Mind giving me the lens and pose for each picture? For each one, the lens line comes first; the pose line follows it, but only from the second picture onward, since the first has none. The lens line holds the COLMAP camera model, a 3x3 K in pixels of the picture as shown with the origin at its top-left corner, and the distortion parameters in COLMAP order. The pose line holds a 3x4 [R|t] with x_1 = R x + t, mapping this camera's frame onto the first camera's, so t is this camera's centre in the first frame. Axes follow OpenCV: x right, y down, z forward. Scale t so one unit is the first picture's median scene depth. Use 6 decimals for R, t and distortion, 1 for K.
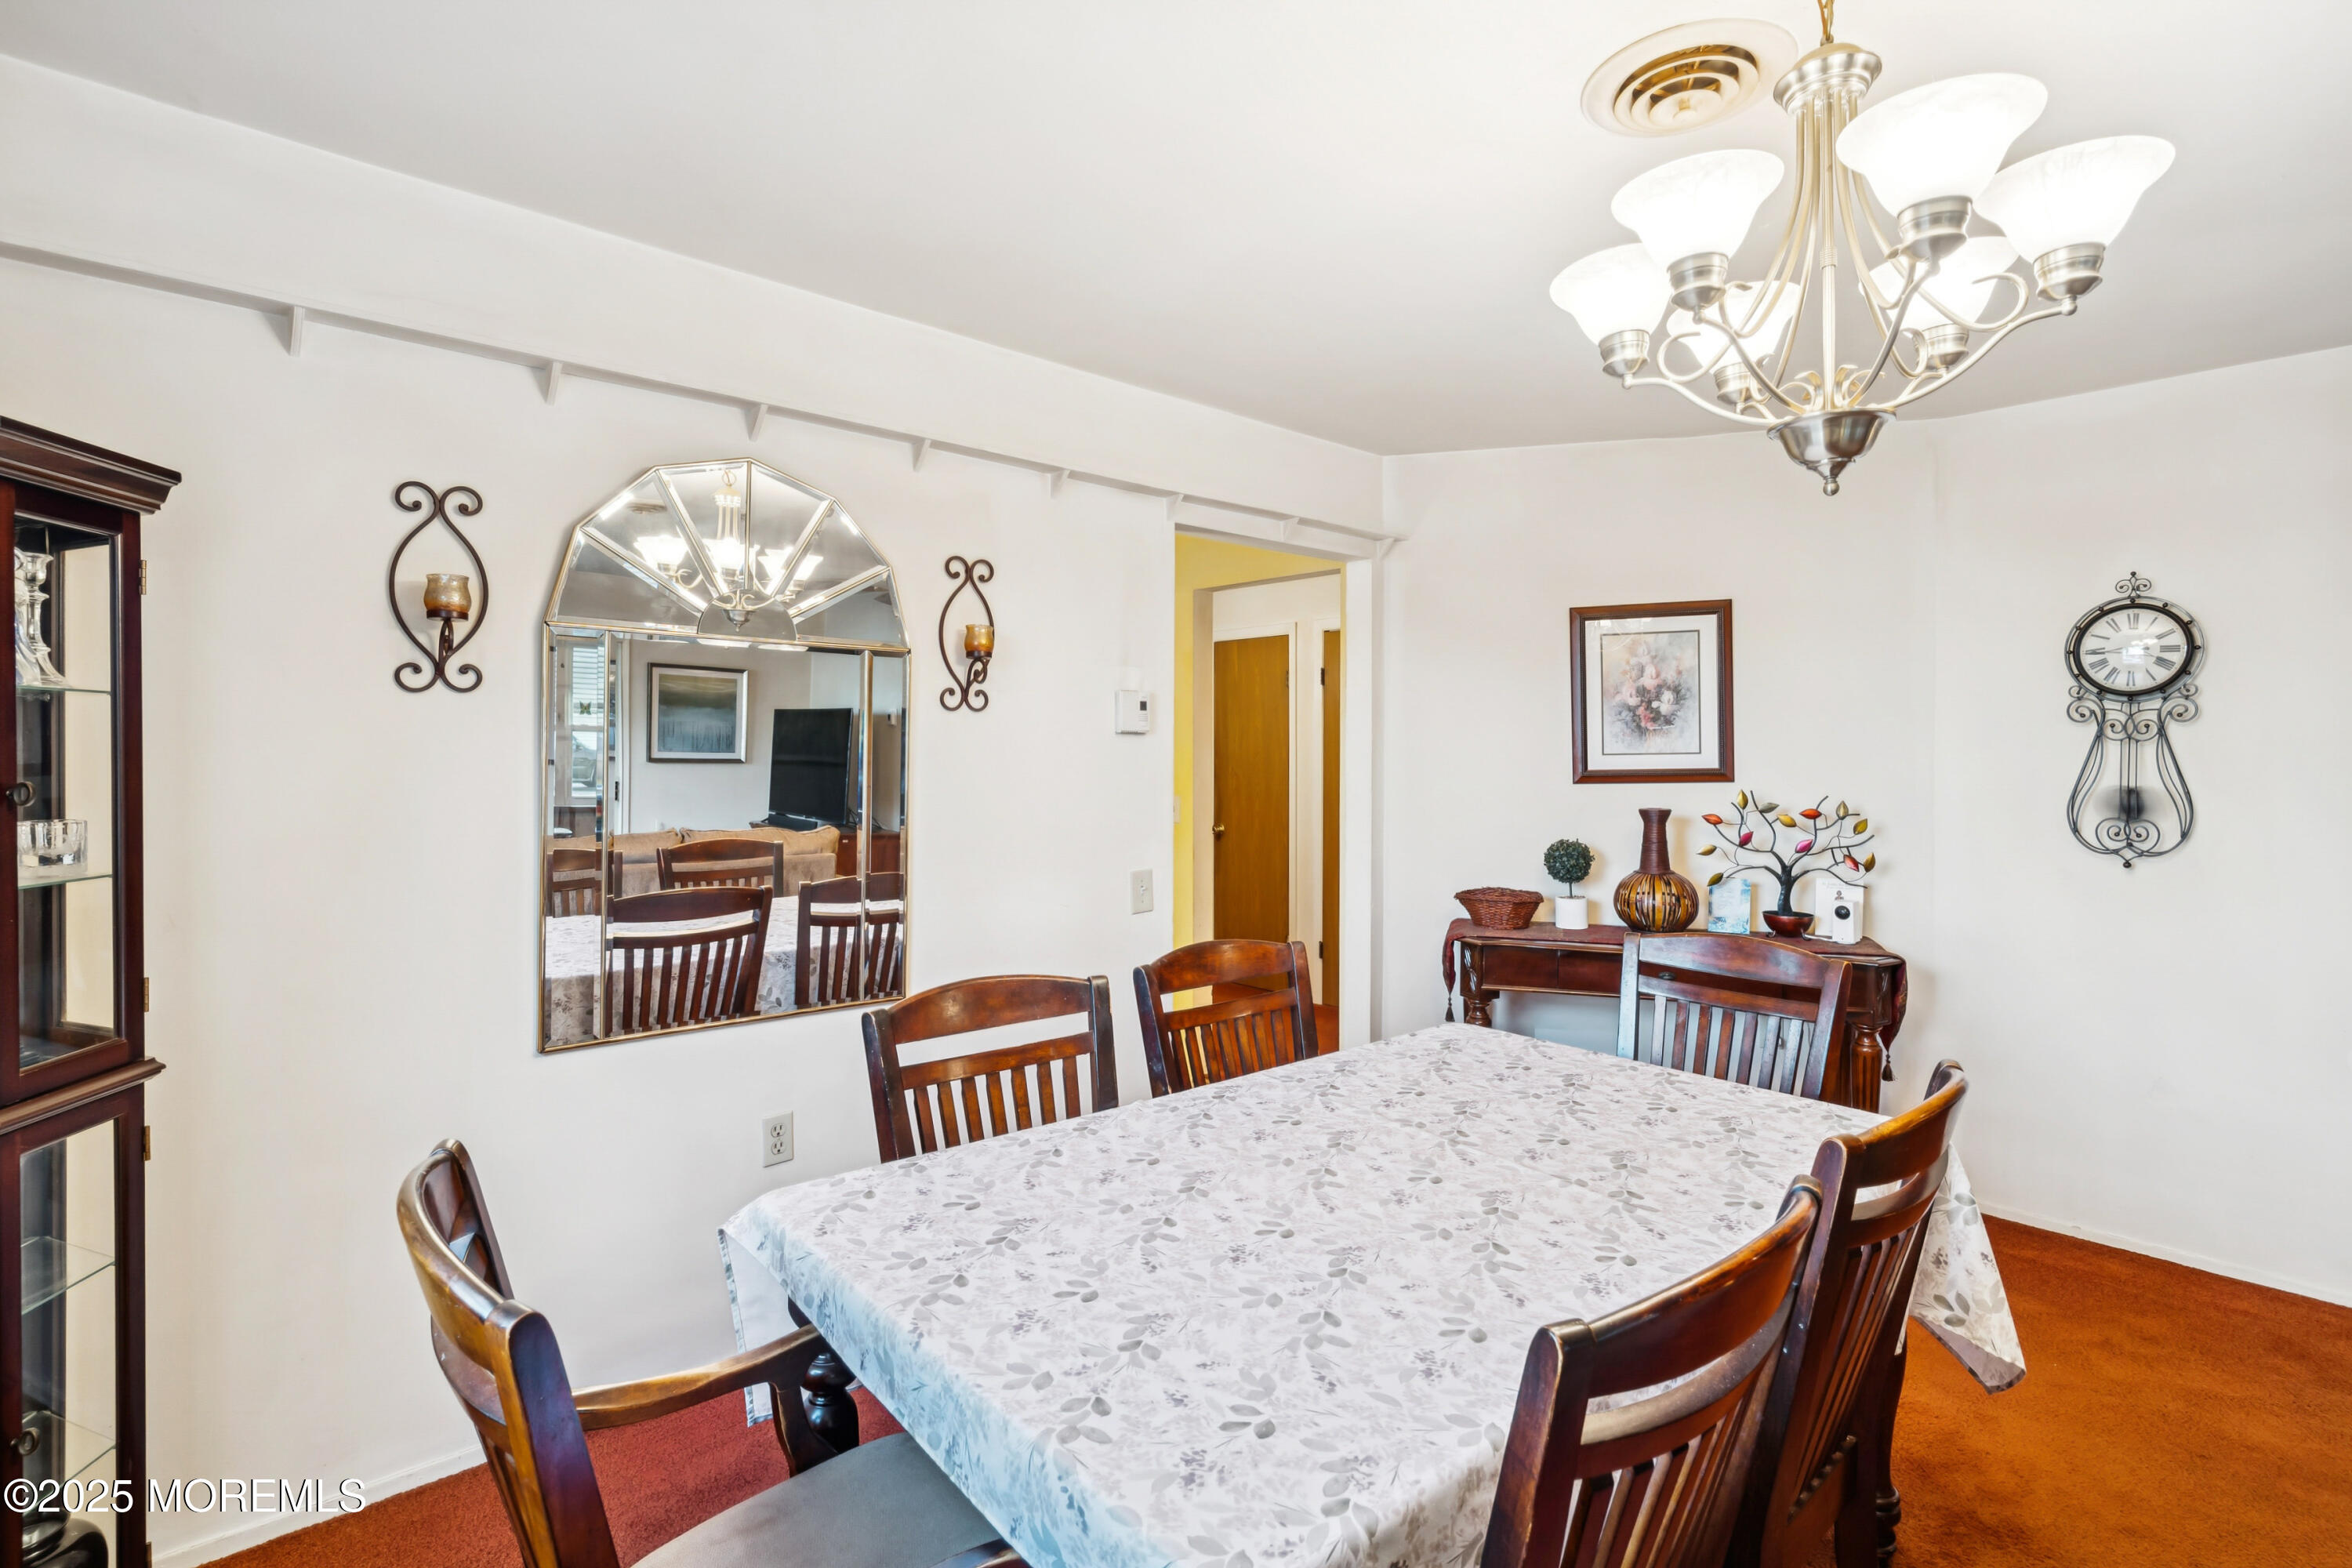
lens RADIAL K [[1136.3, 0, 1166.7], [0, 1136.3, 738.8], [0, 0, 1]] dist [0.005226, -0.001243]
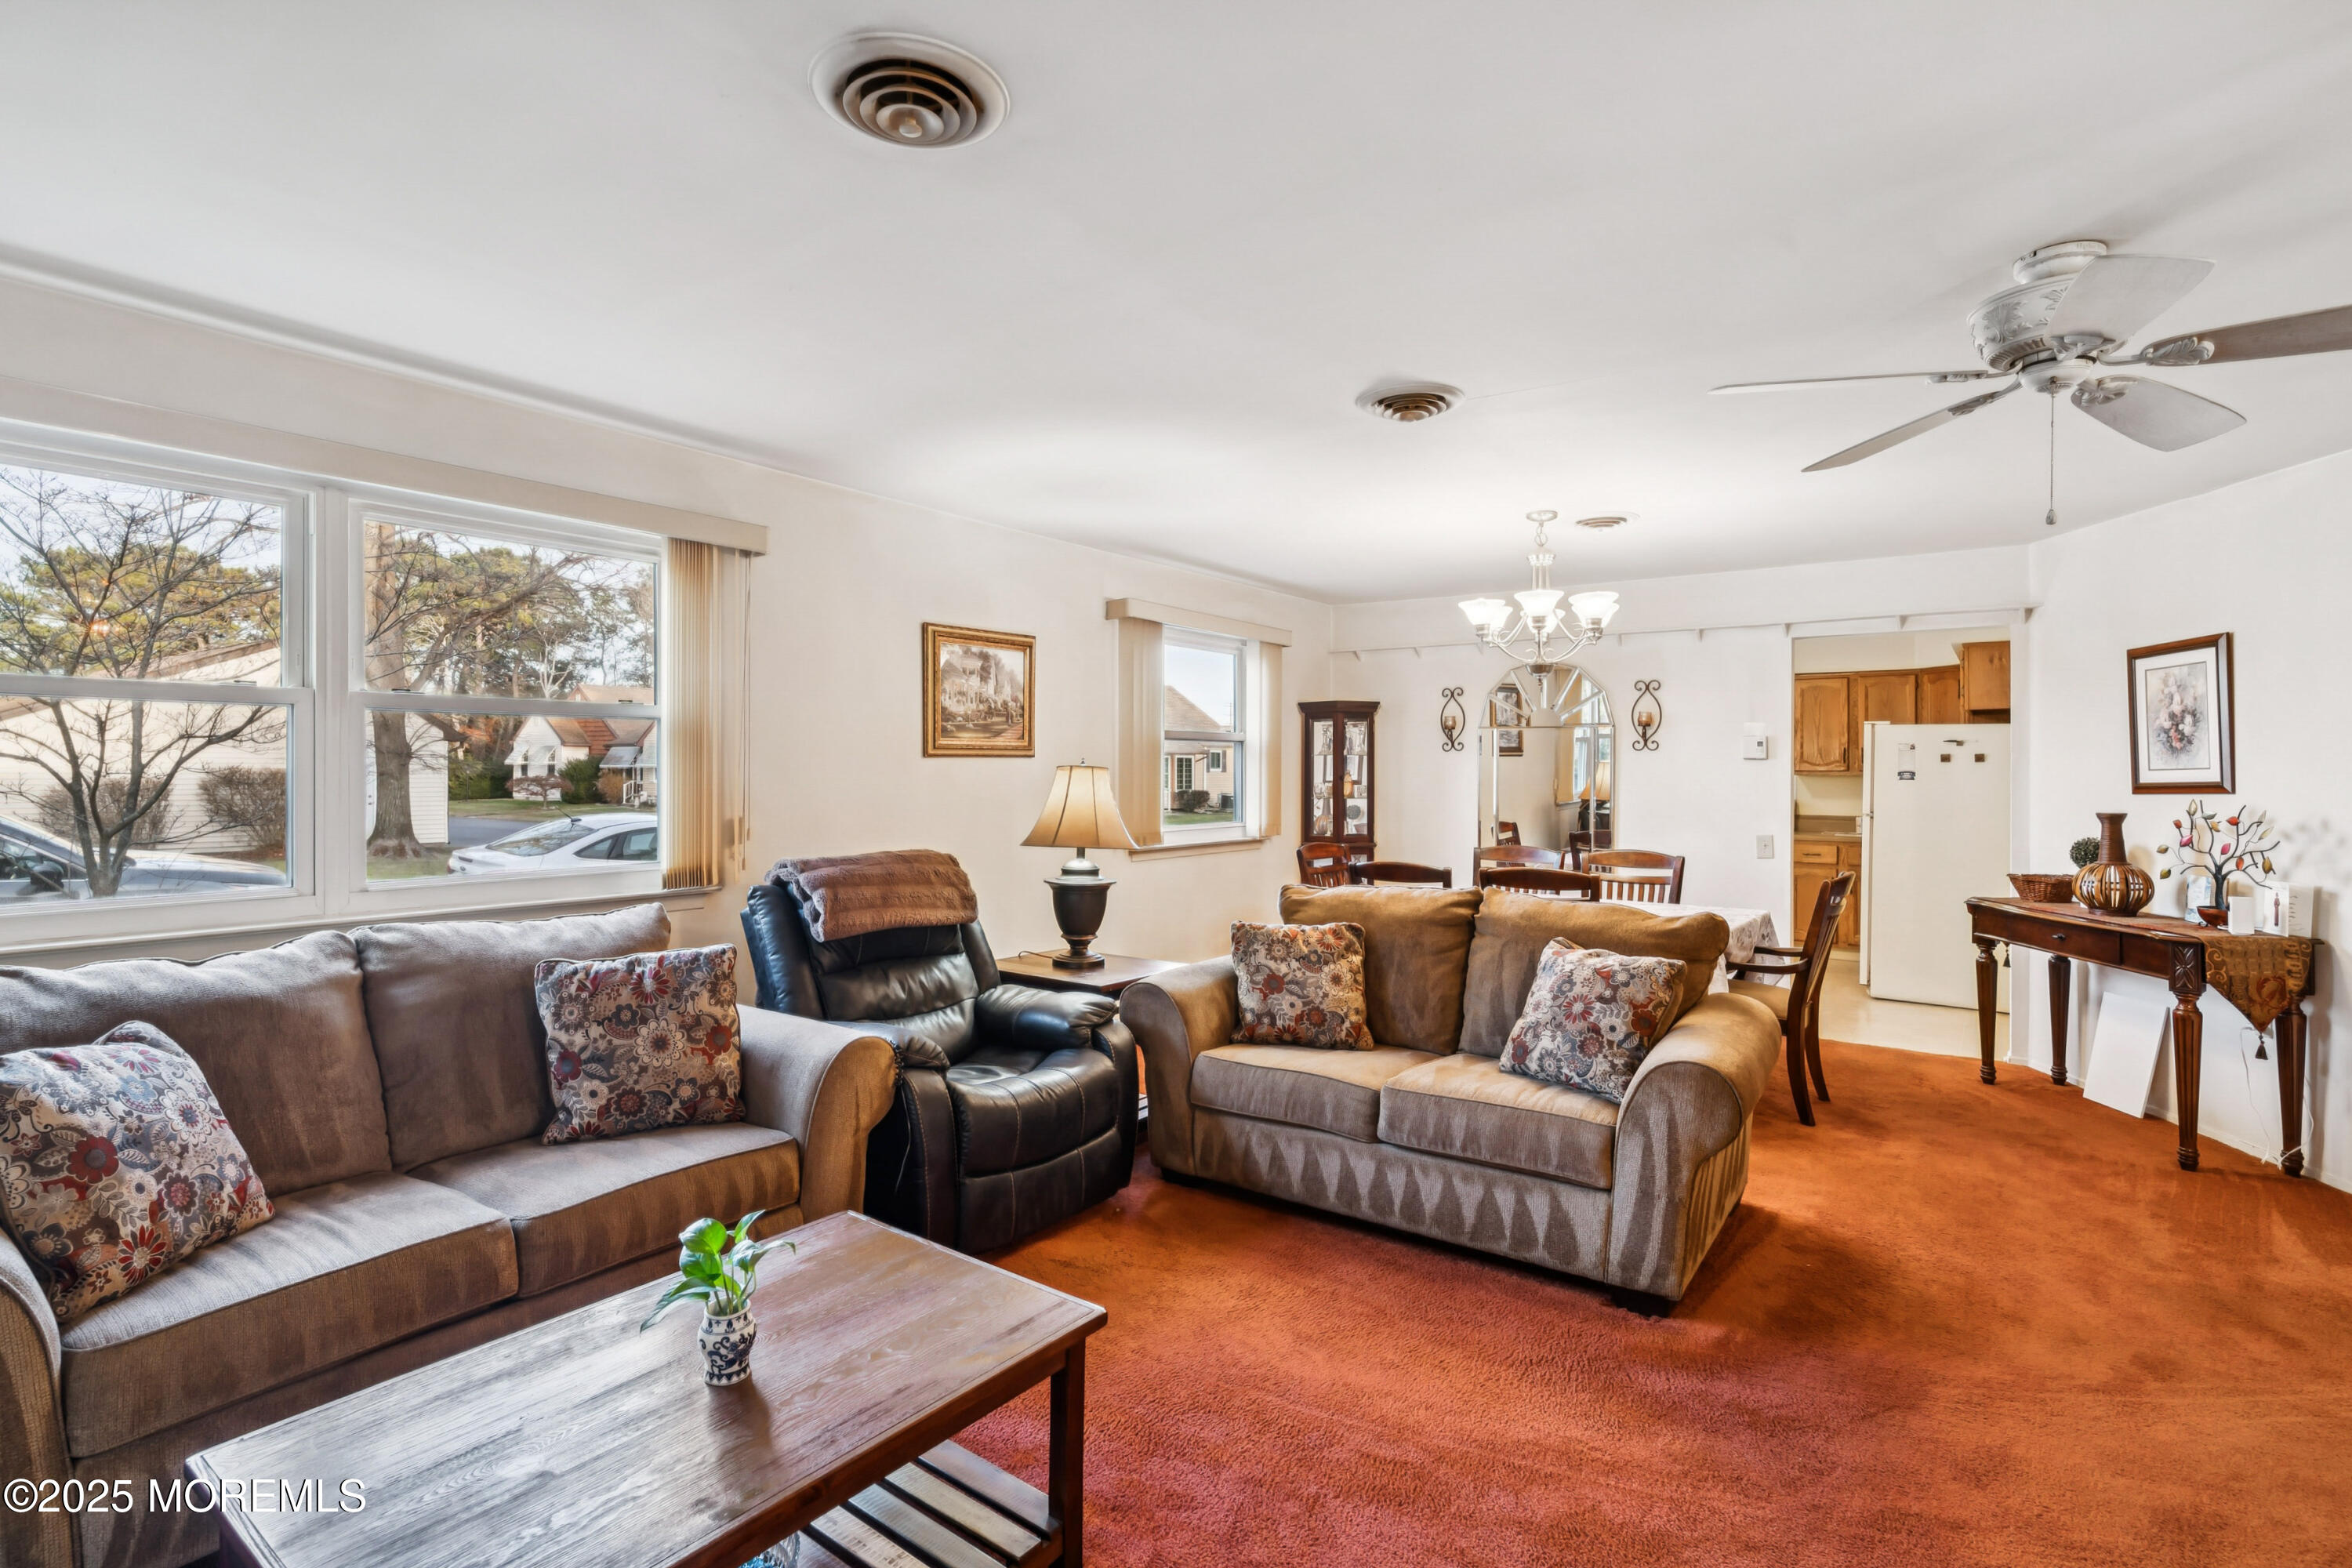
lens RADIAL K [[1136.3, 0, 1185.0], [0, 1136.3, 771.6], [0, 0, 1]] dist [0.005226, -0.001243]
pose [[0.202877, -0.004030, -0.979196, 1.390857], [0.006716, 0.999974, -0.002724, 0.012080], [0.979181, -0.006023, 0.202899, -0.243763]]
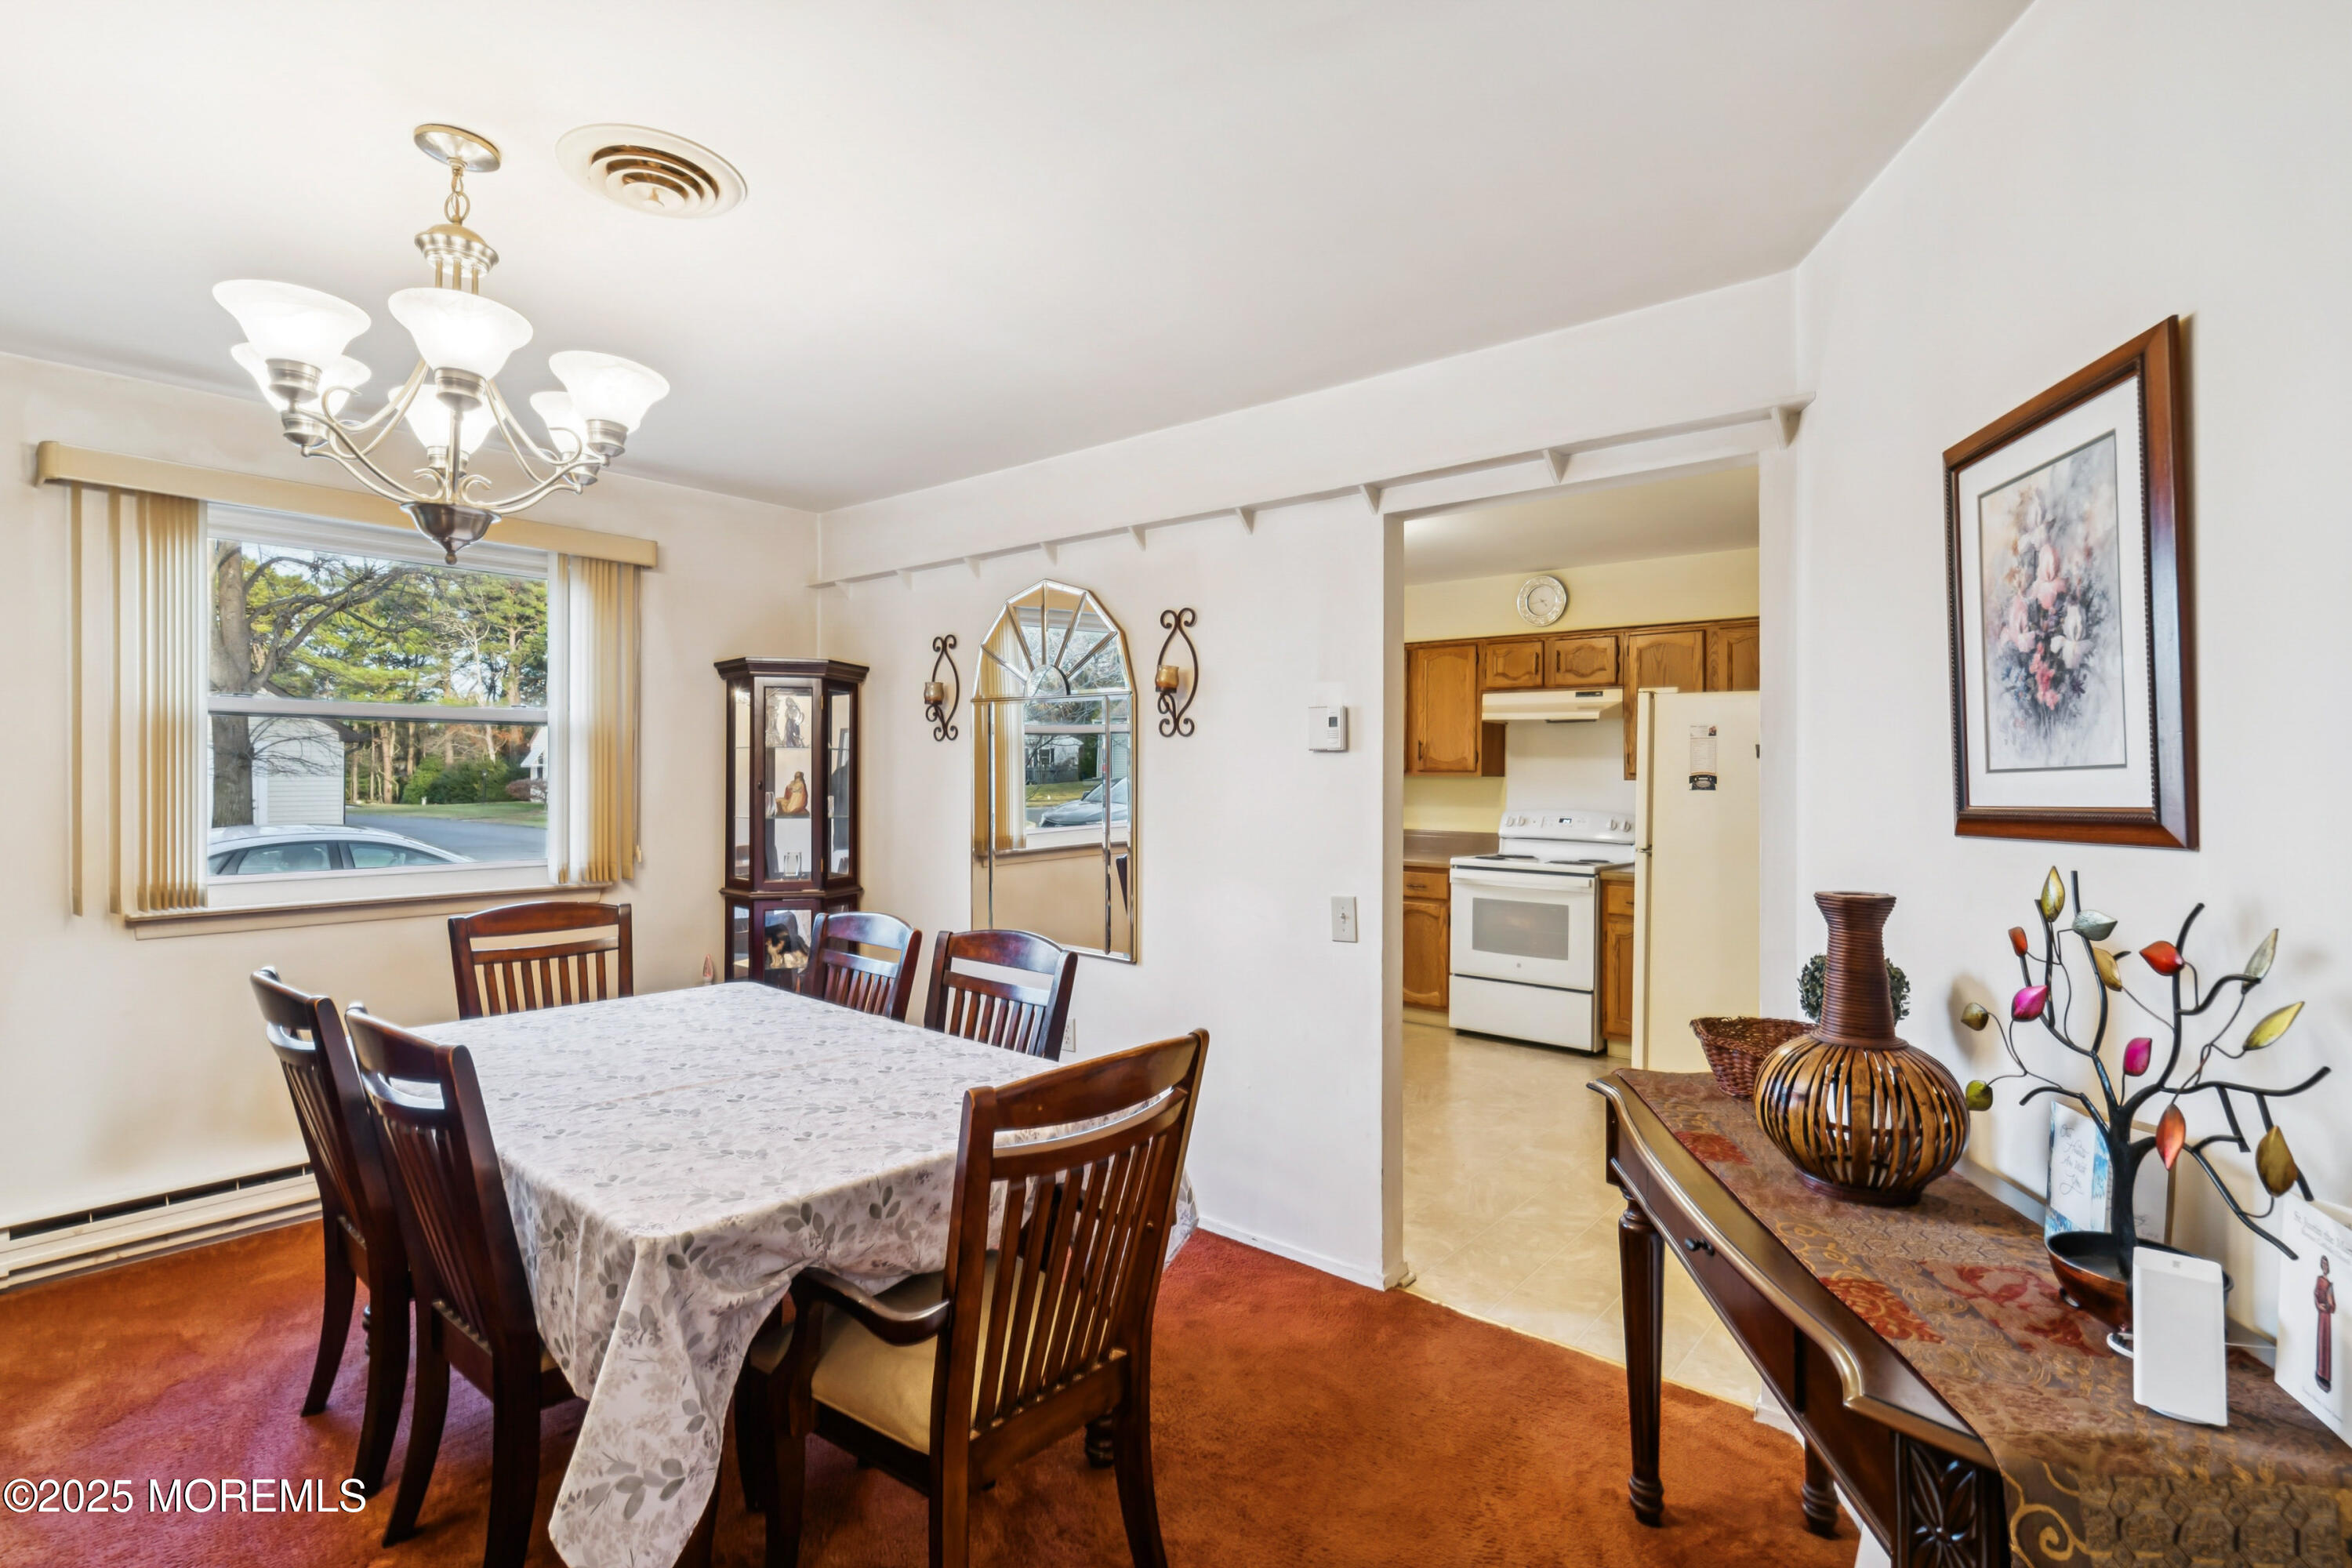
lens RADIAL K [[1136.3, 0, 1189.6], [0, 1136.3, 770.3], [0, 0, 1]] dist [0.005226, -0.001243]
pose [[0.142450, -0.007502, -0.989774, 0.791273], [0.006177, 0.999959, -0.006691, 0.014749], [0.989783, -0.005160, 0.142491, 0.655483]]
